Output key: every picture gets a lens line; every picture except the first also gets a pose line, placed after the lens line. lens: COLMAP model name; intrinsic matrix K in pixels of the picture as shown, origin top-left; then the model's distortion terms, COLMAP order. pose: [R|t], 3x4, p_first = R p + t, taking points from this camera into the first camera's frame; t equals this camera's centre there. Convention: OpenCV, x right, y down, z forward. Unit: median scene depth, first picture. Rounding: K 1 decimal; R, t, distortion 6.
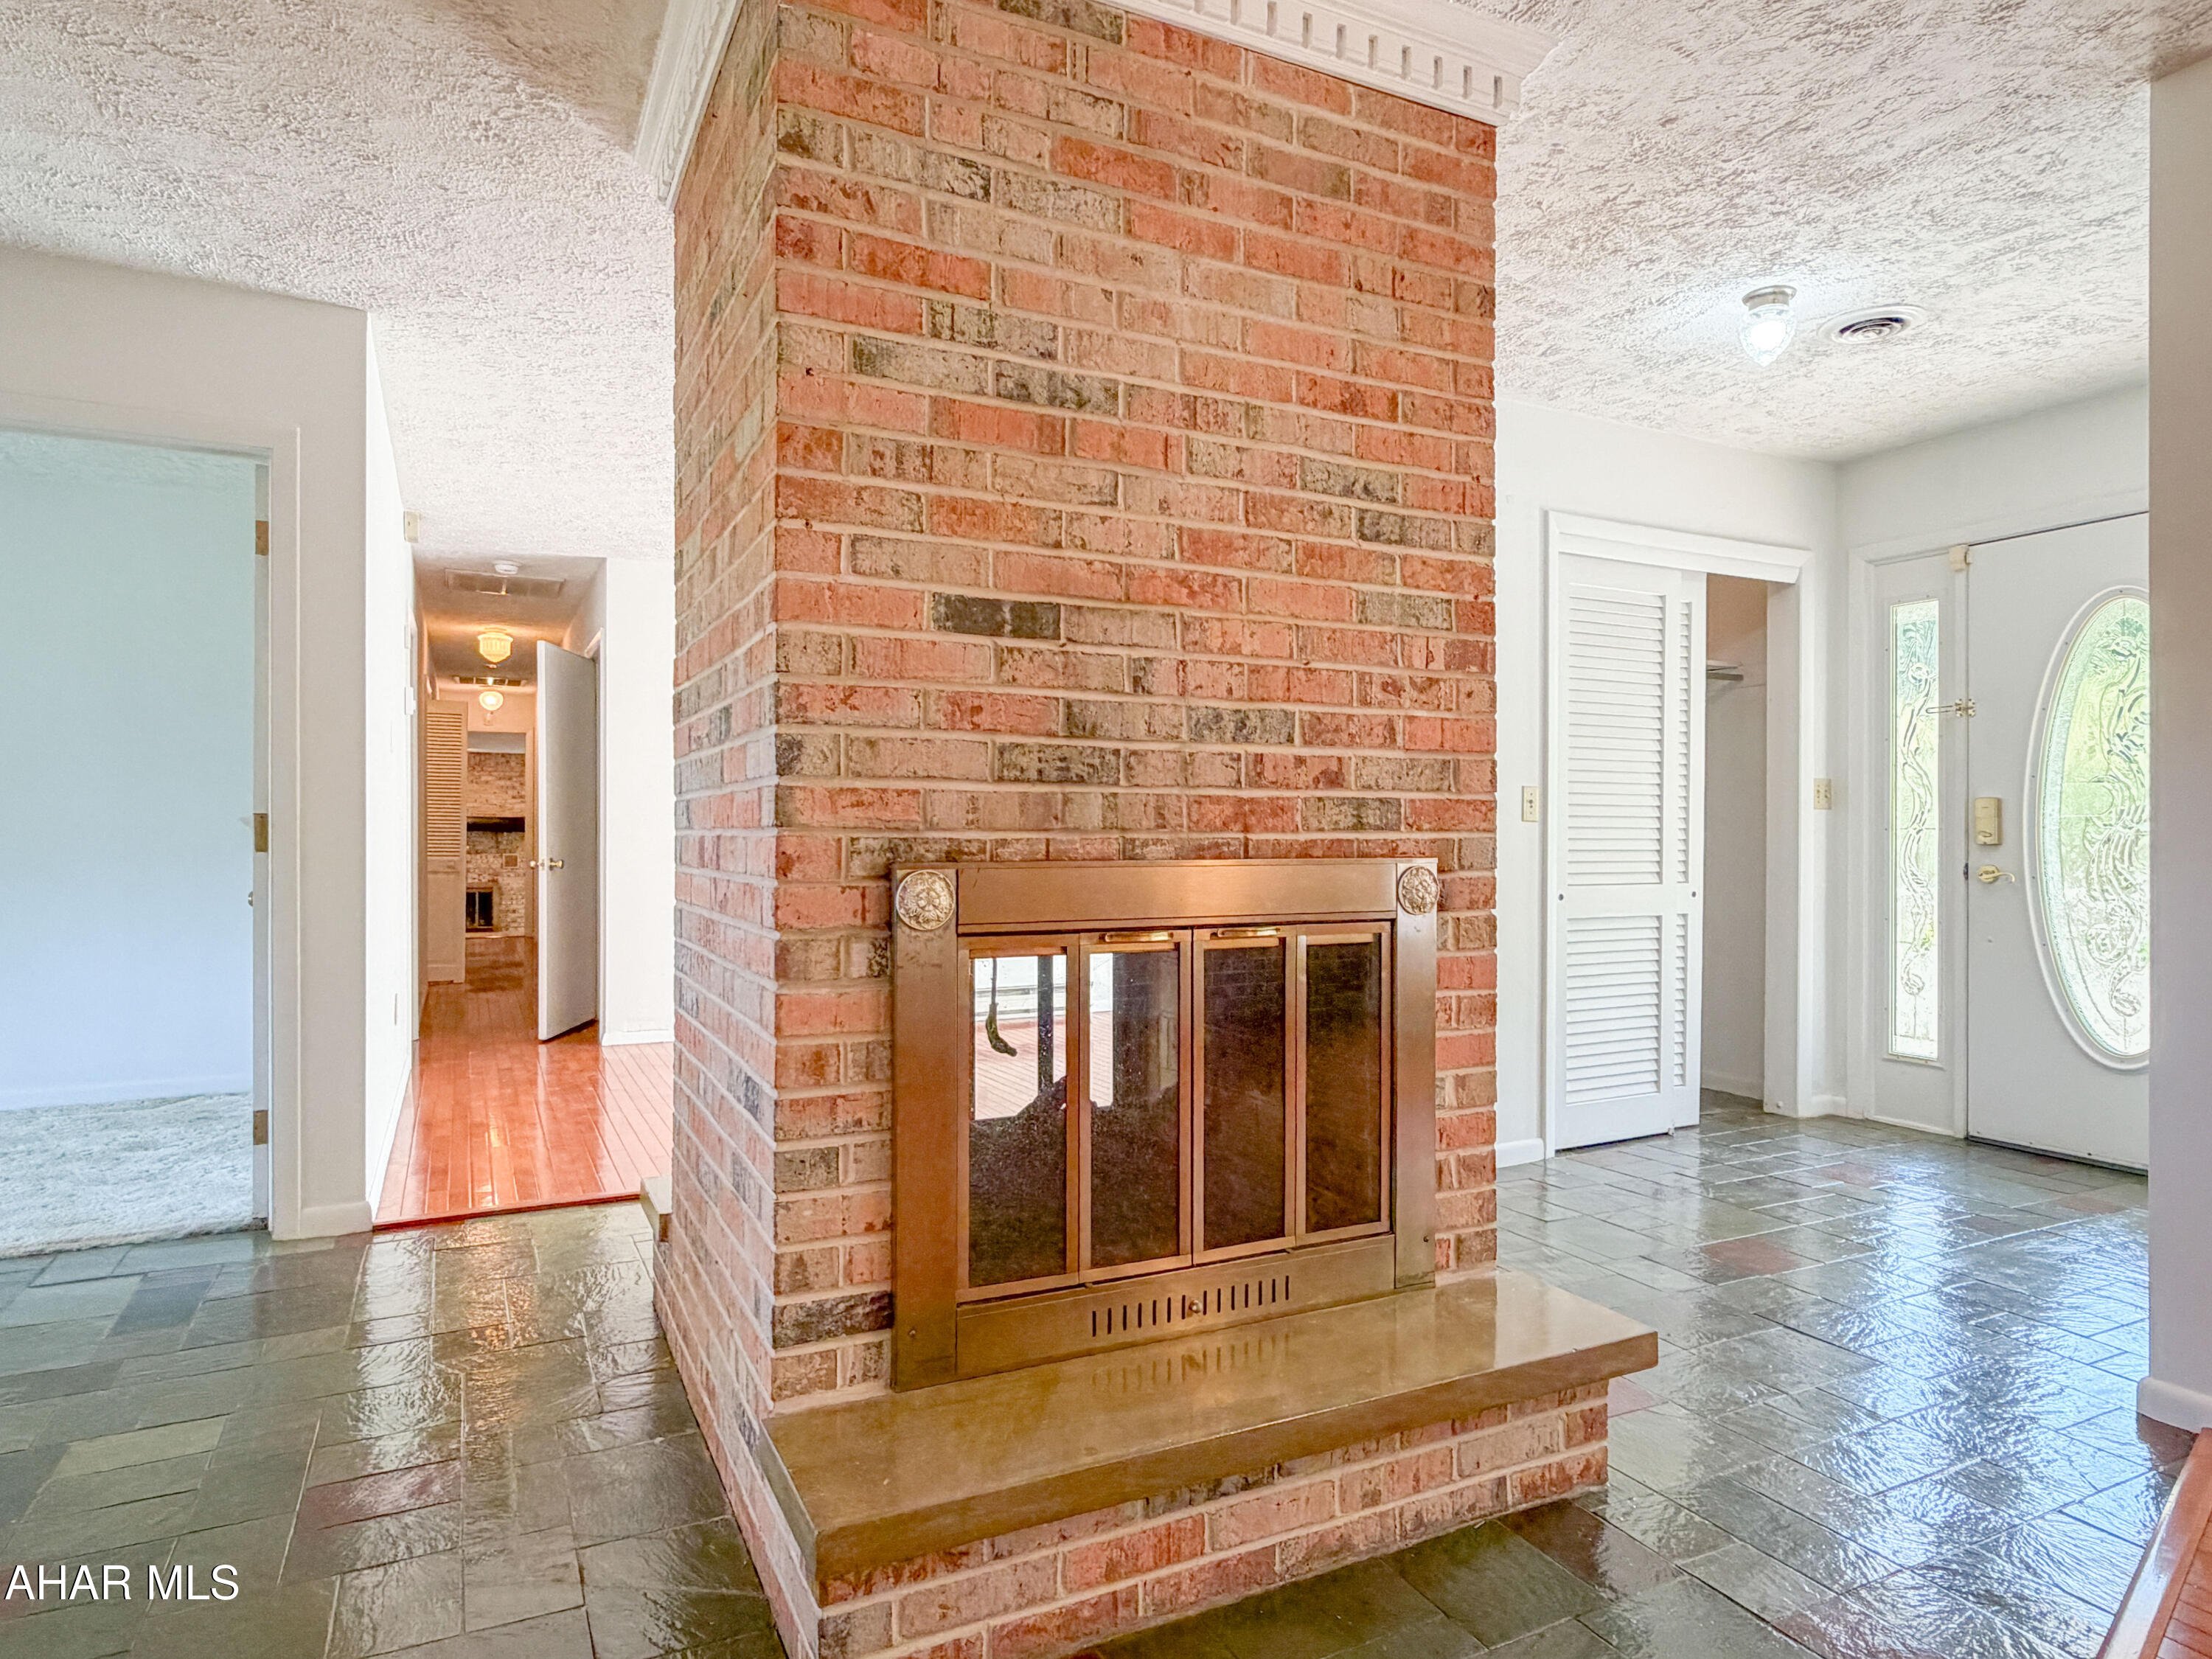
lens RADIAL K [[1290.0, 0, 1105.0], [0, 1290.0, 829.4], [0, 0, 1]] dist [-0.003018, 0.001118]
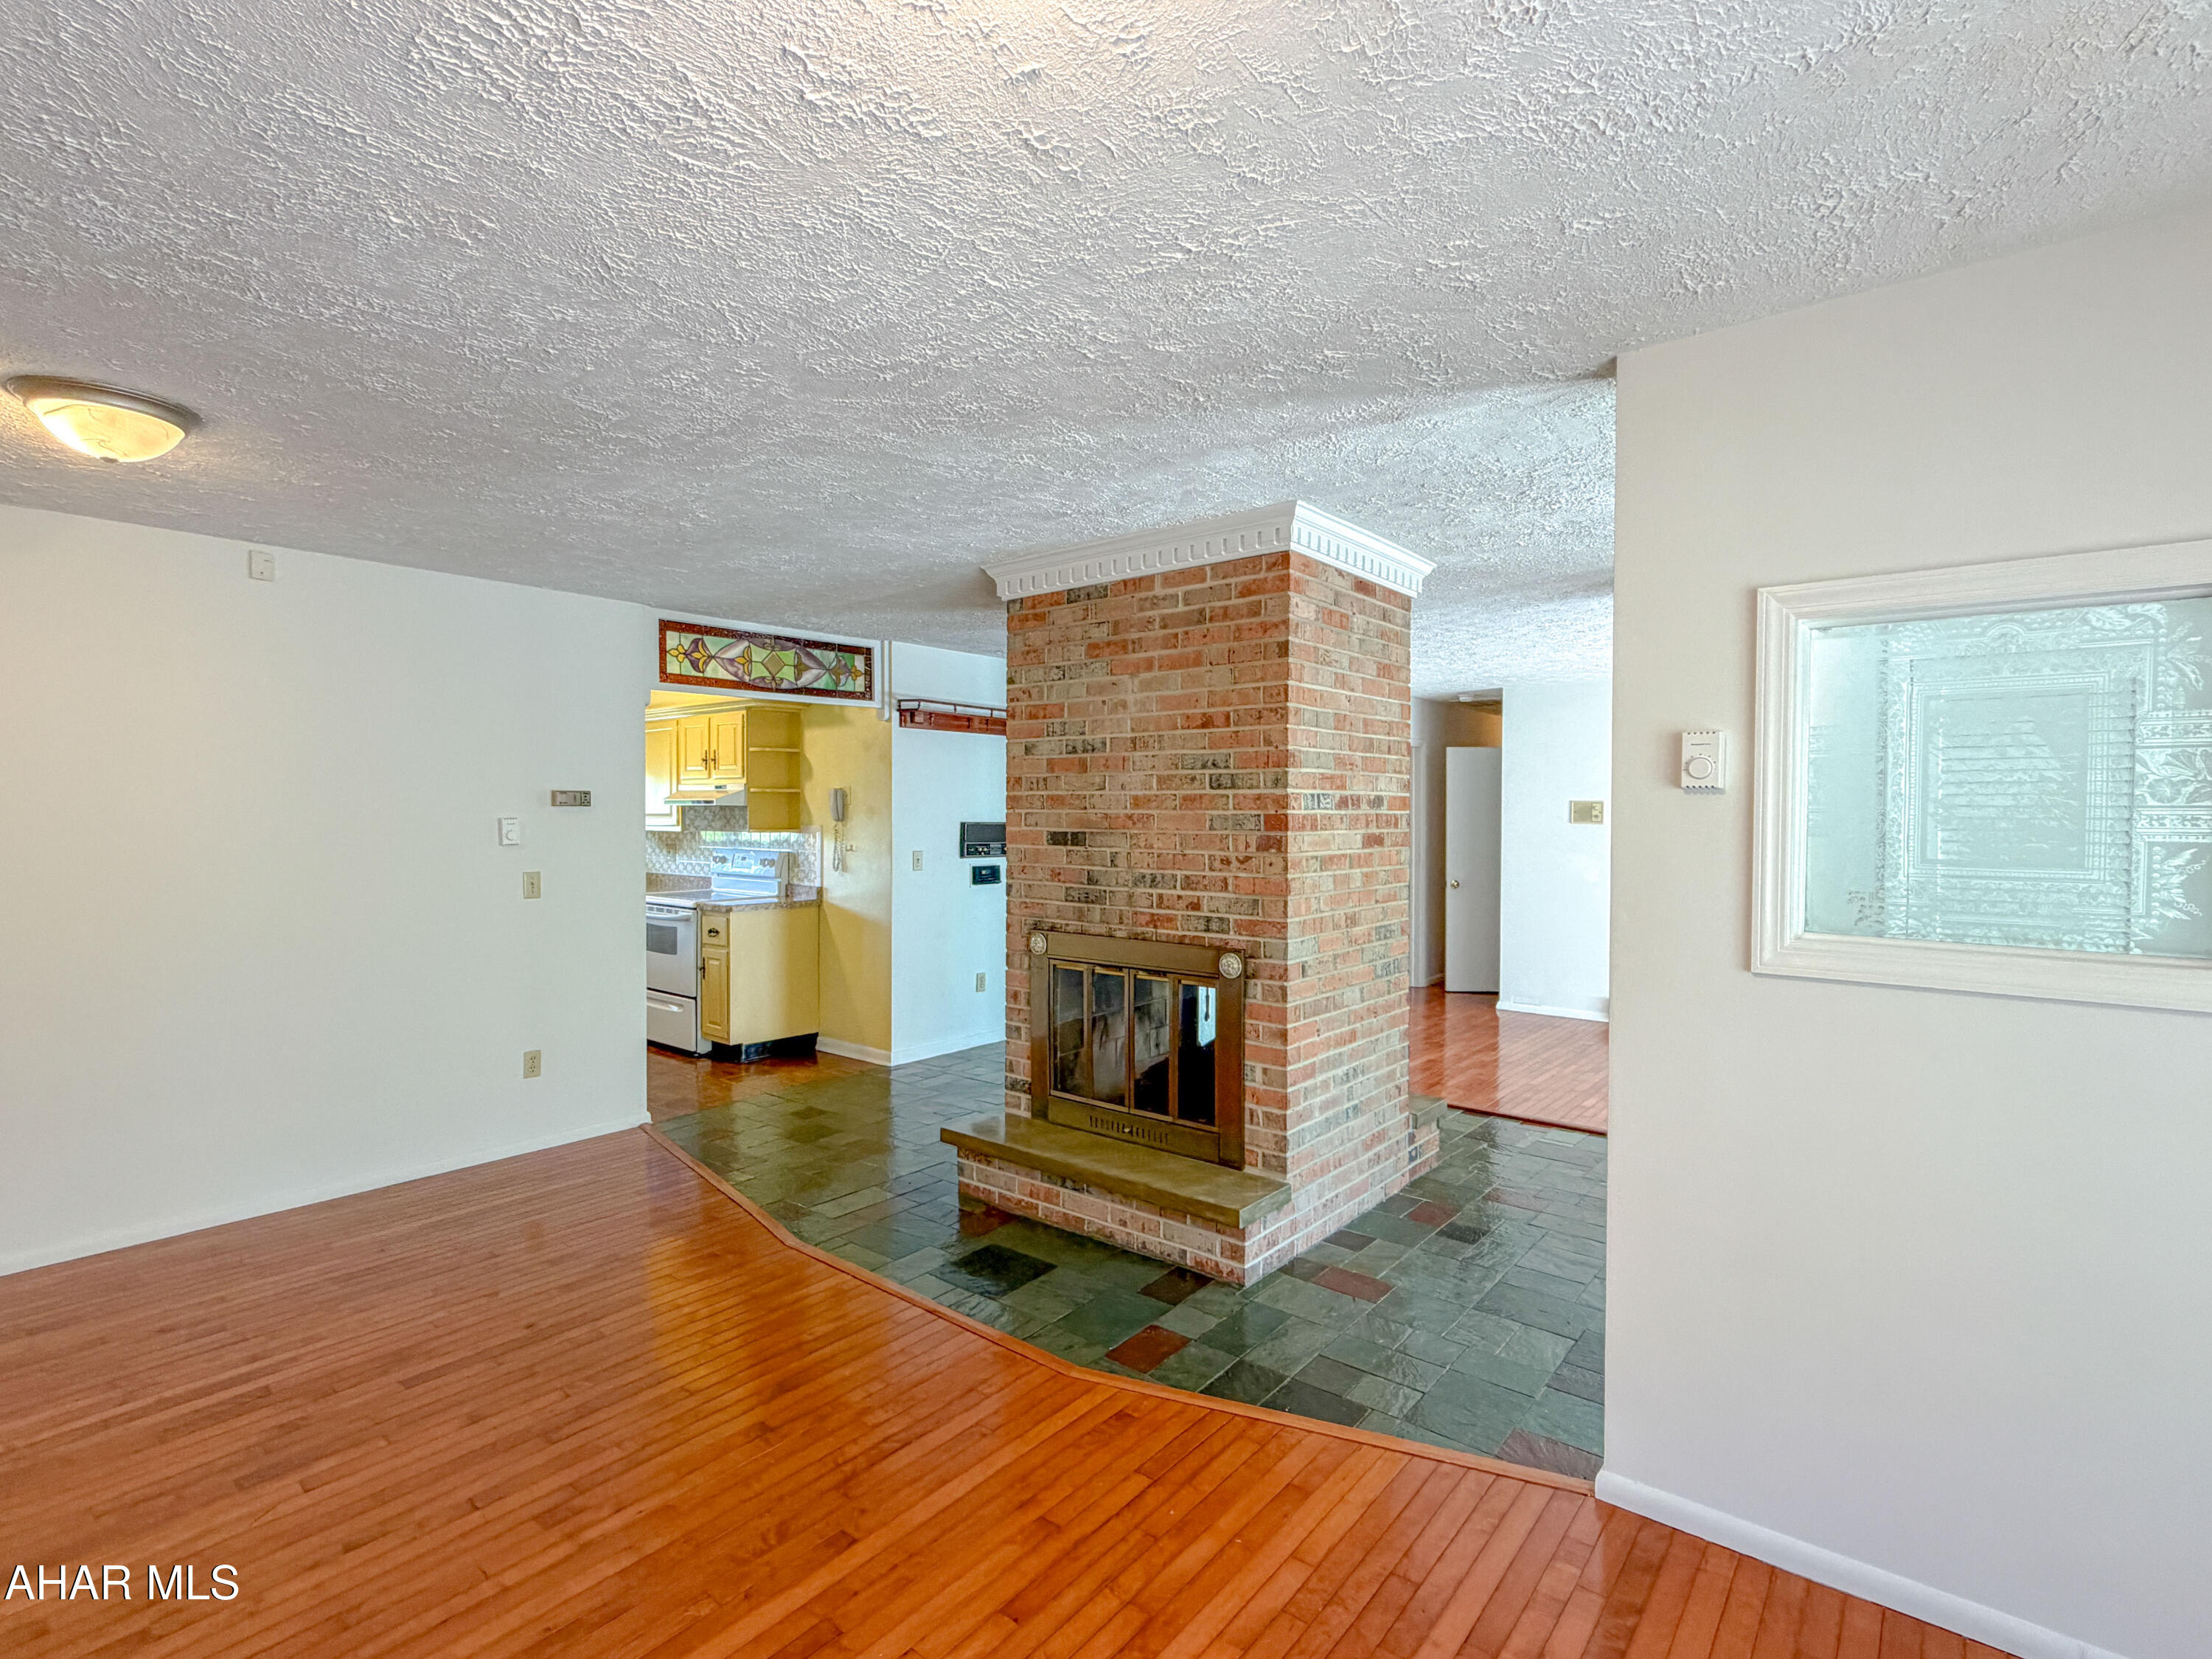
lens RADIAL K [[1061.1, 0, 1103.2], [0, 1061.1, 825.9], [0, 0, 1]] dist [-0.002374, -0.000960]
pose [[0.415677, 0.010266, -0.909454, 1.681703], [-0.001777, 0.999944, 0.010475, -0.187987], [0.909511, -0.002738, 0.415672, 0.155324]]
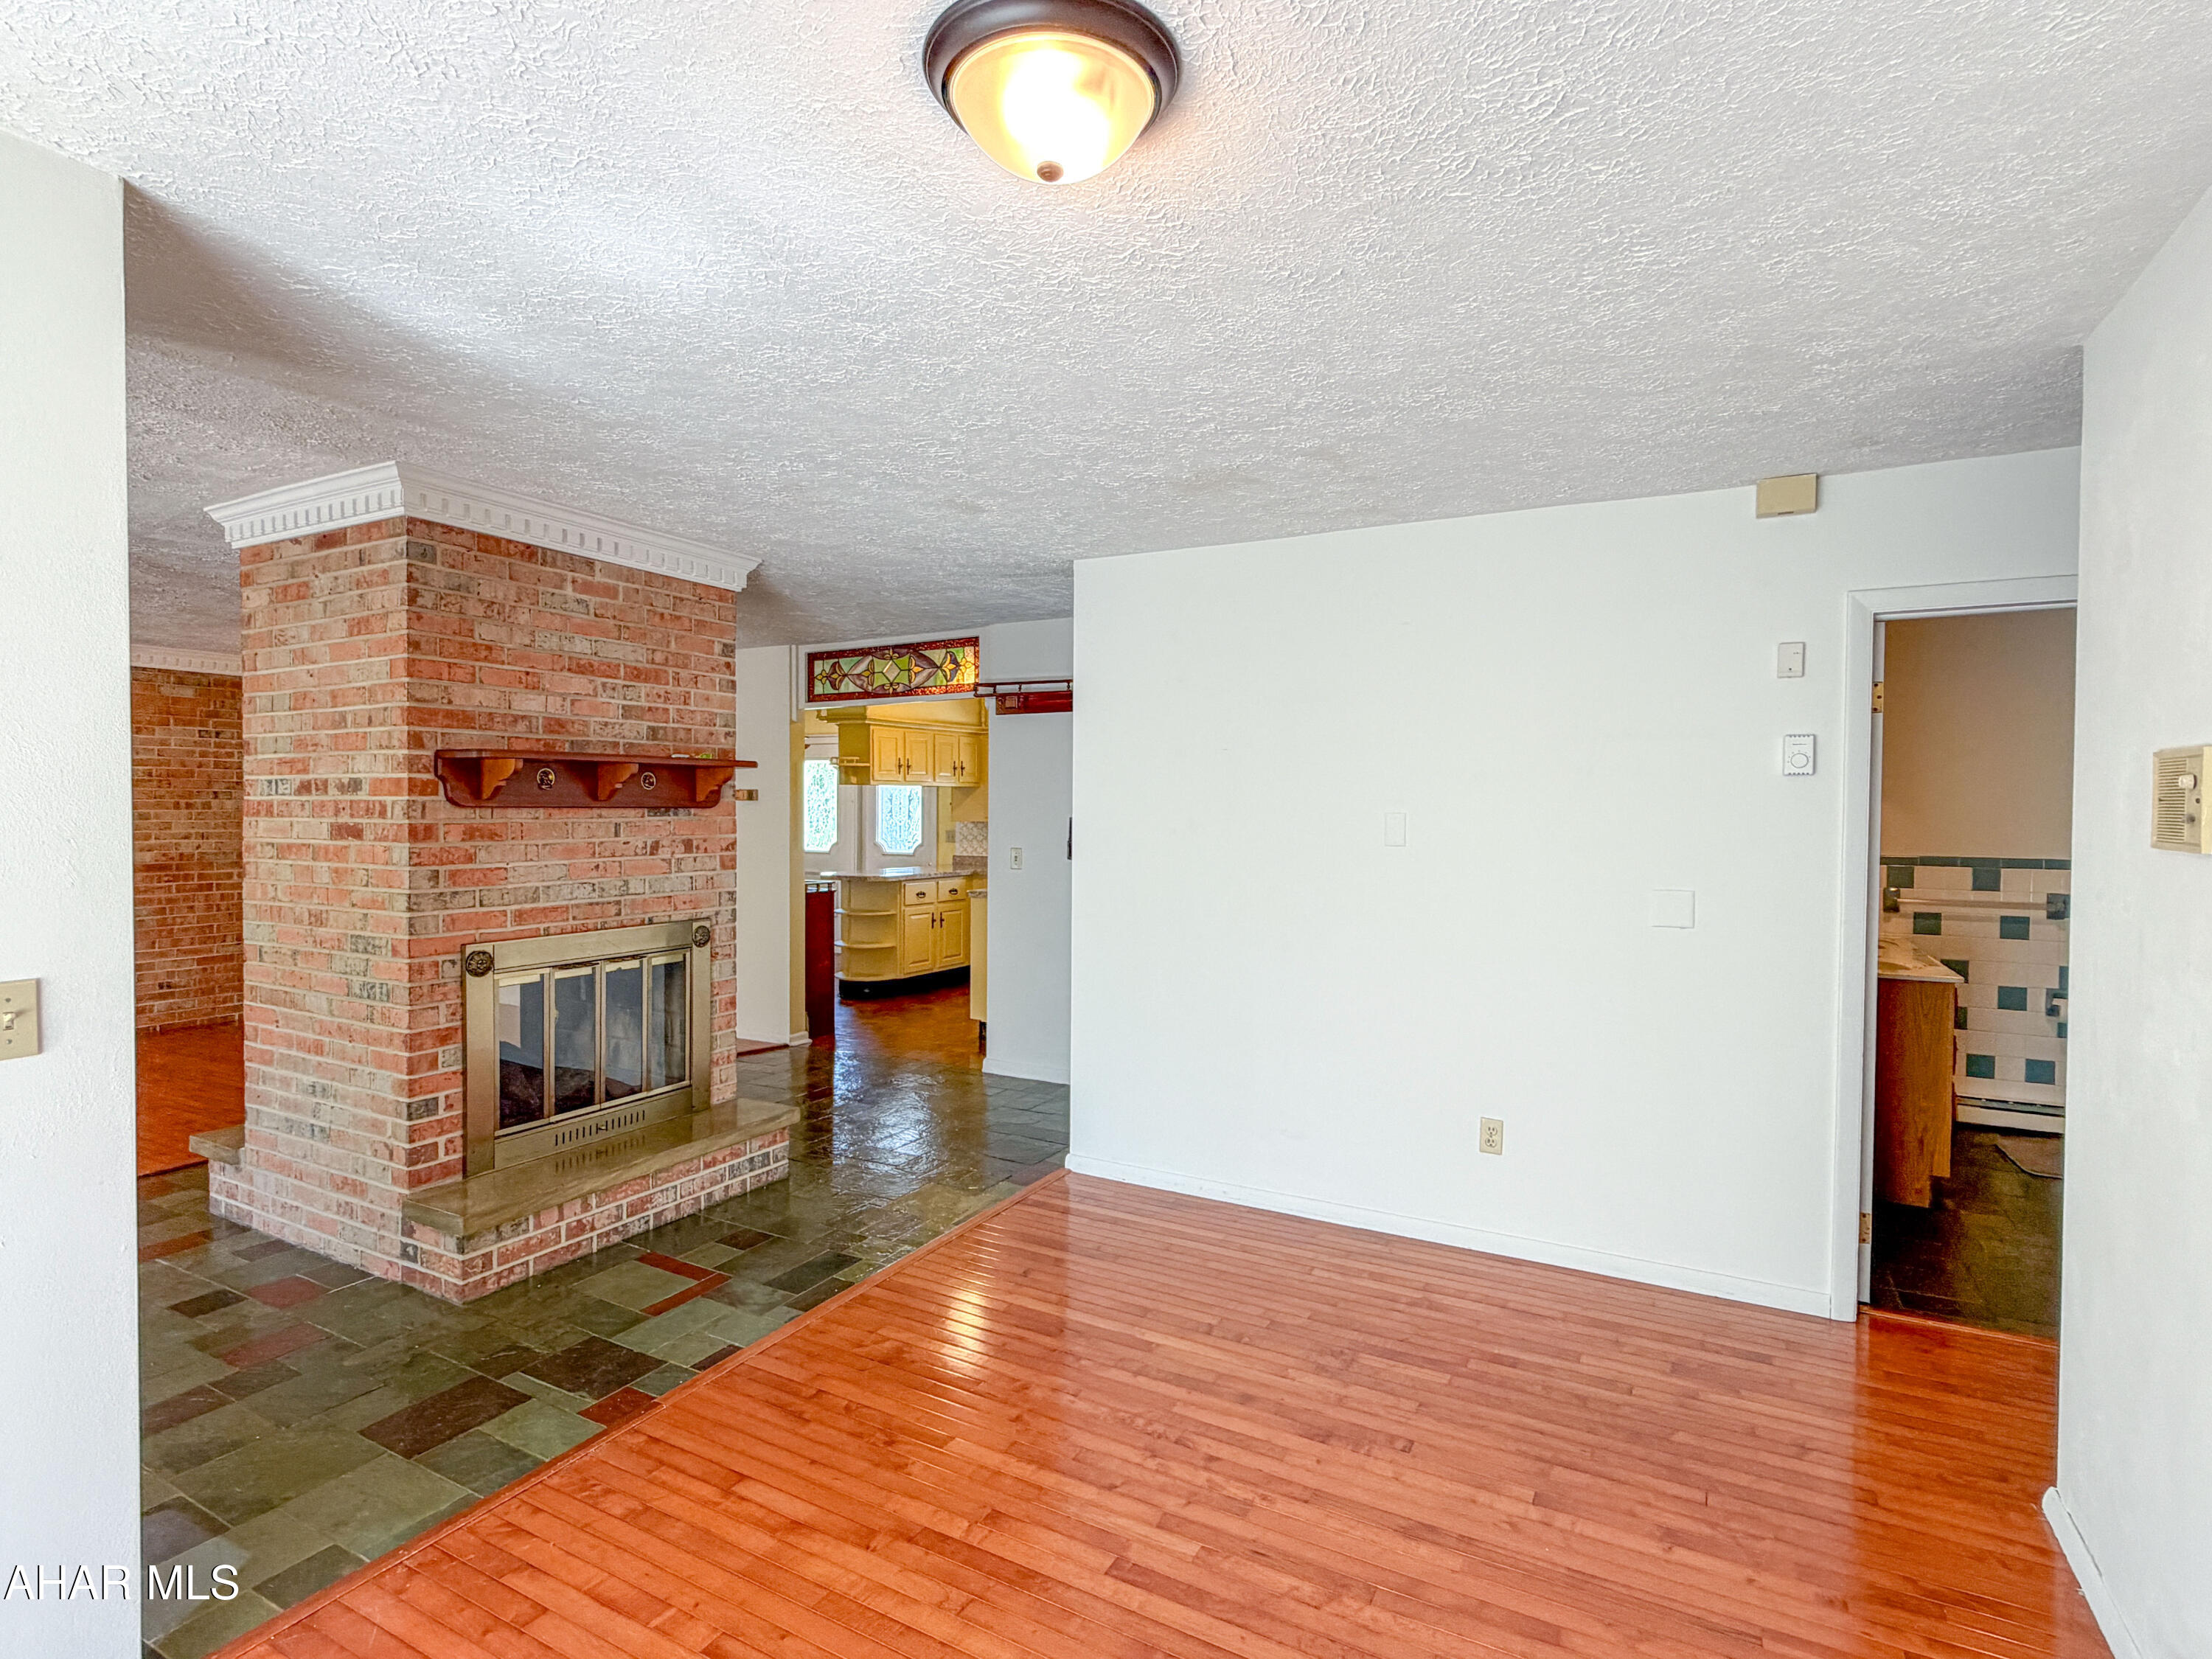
lens RADIAL K [[1114.5, 0, 1111.0], [0, 1114.5, 828.8], [0, 0, 1]] dist [-0.001012, -0.000436]
pose [[-0.817509, 0.002417, -0.575911, 0.240574], [-0.008786, 0.999822, 0.016668, -0.185604], [0.575849, 0.018686, -0.817343, 3.301579]]
